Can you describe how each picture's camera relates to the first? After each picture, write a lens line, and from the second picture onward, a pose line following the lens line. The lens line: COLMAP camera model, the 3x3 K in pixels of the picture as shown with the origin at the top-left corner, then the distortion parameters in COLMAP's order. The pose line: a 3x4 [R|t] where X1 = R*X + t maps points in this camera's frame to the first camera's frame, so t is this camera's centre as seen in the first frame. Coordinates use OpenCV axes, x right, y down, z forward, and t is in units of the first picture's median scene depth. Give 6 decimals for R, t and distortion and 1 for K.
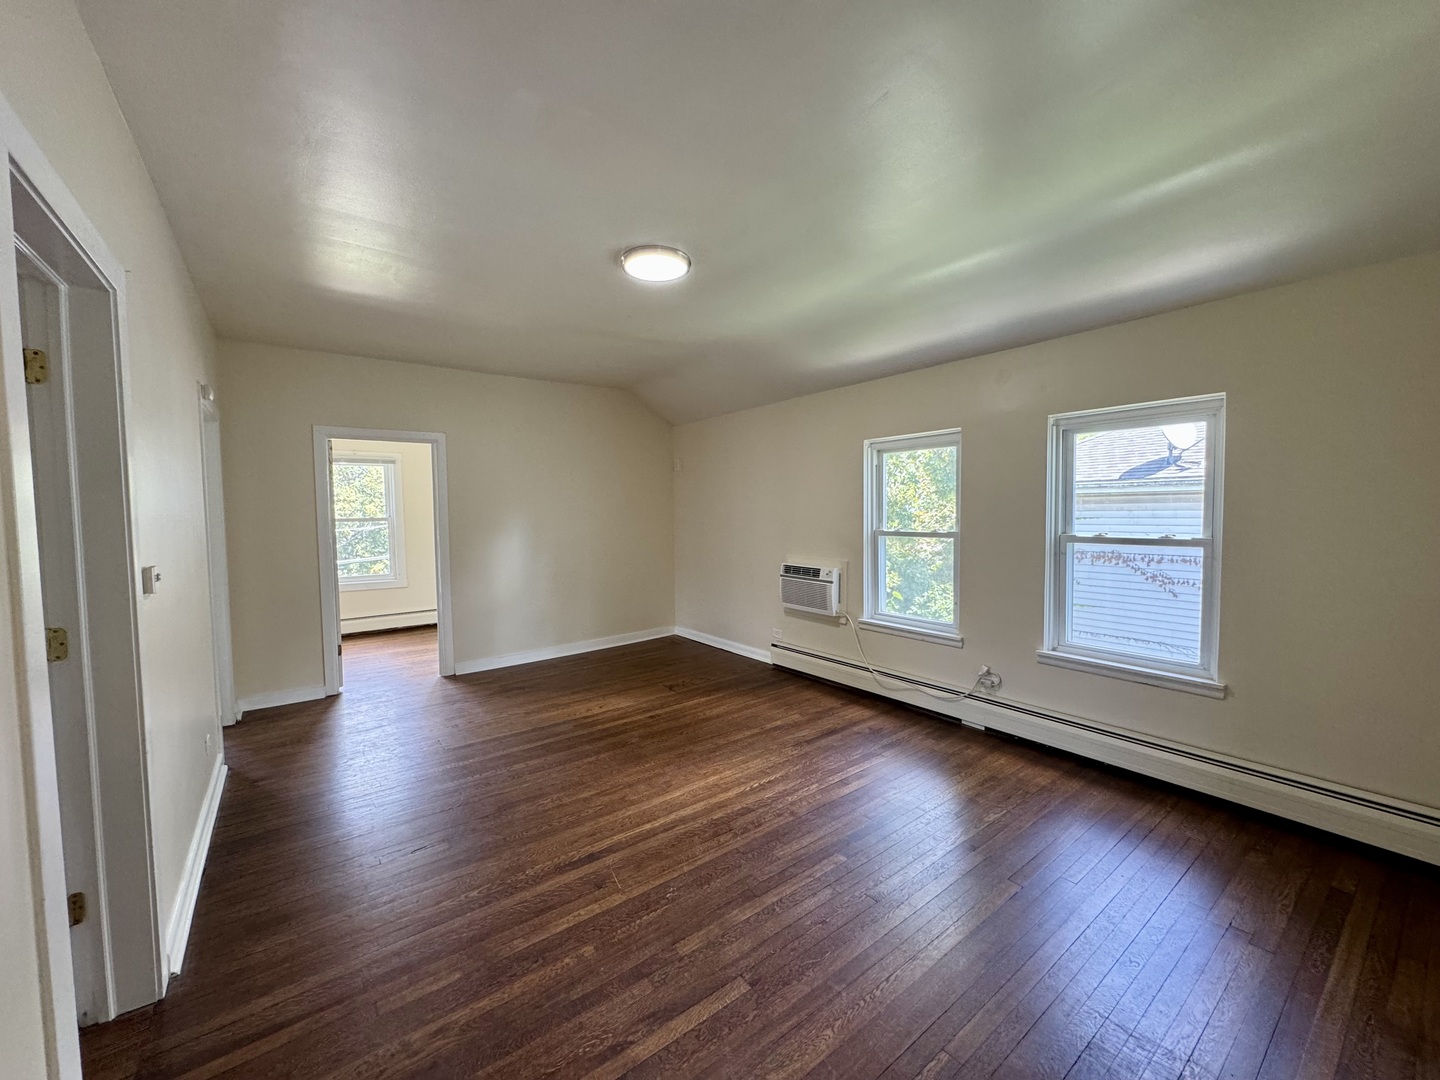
lens RADIAL K [[577.5, 0, 726.0], [0, 577.5, 536.8], [0, 0, 1]] dist [-0.000764, -0.000204]
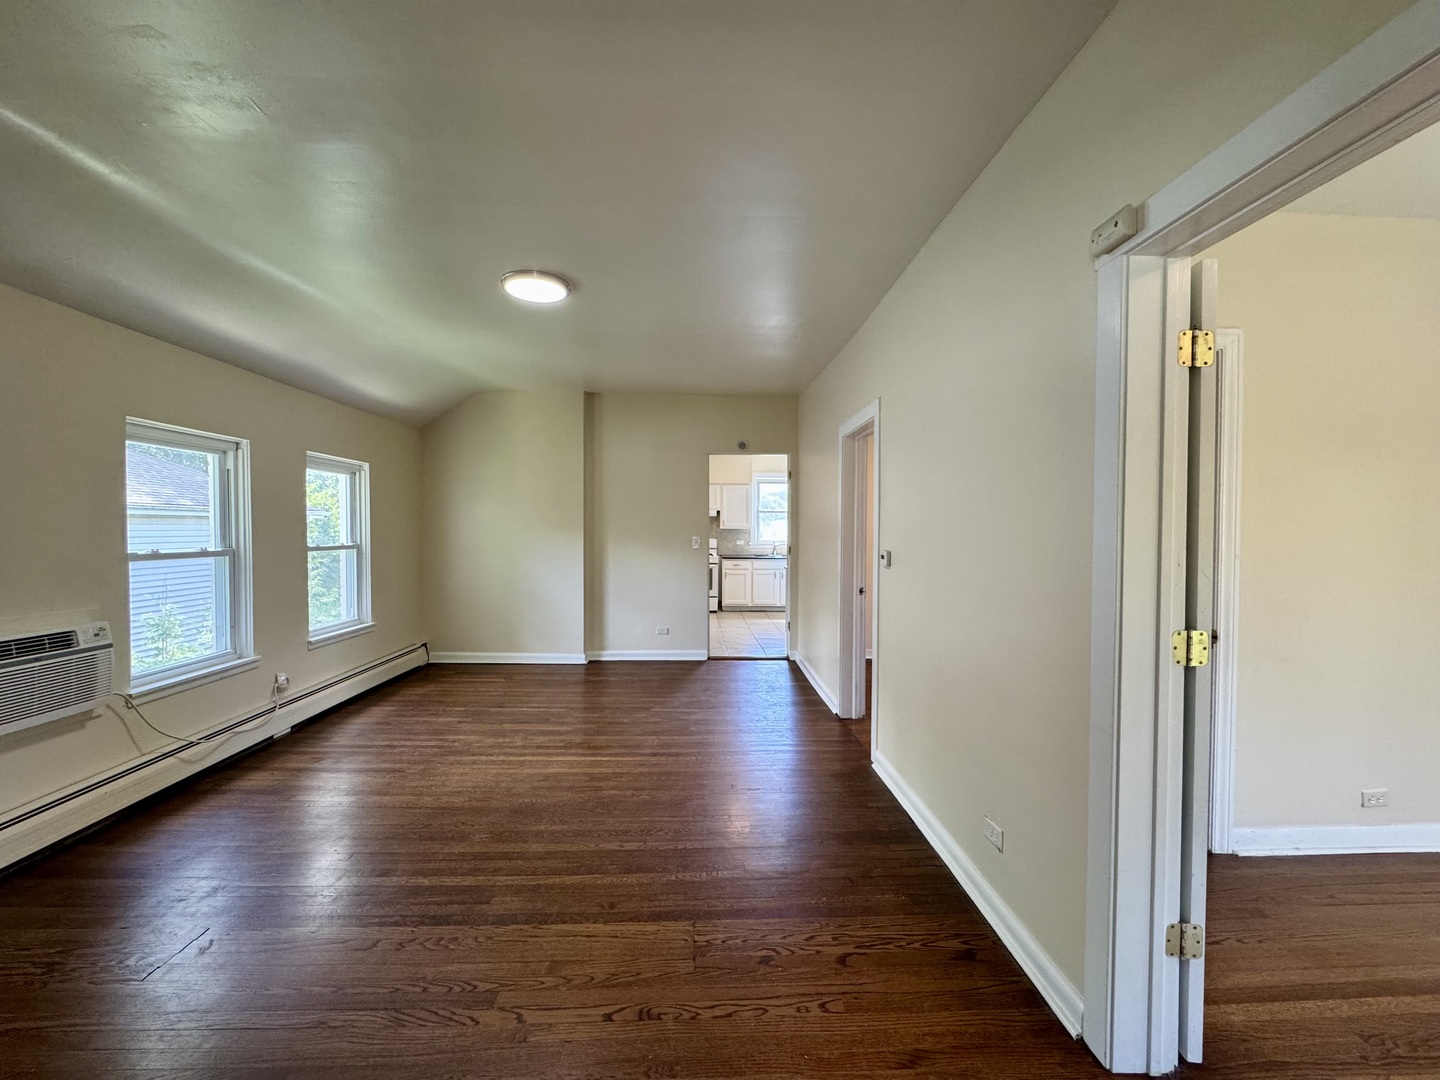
lens RADIAL K [[577.5, 0, 723.7], [0, 577.5, 541.8], [0, 0, 1]] dist [-0.000764, -0.000204]
pose [[-0.820654, 0.000855, 0.571425, -0.877512], [0.041814, 0.997408, 0.058559, -0.044868], [-0.569893, 0.071950, -0.818563, 1.492434]]
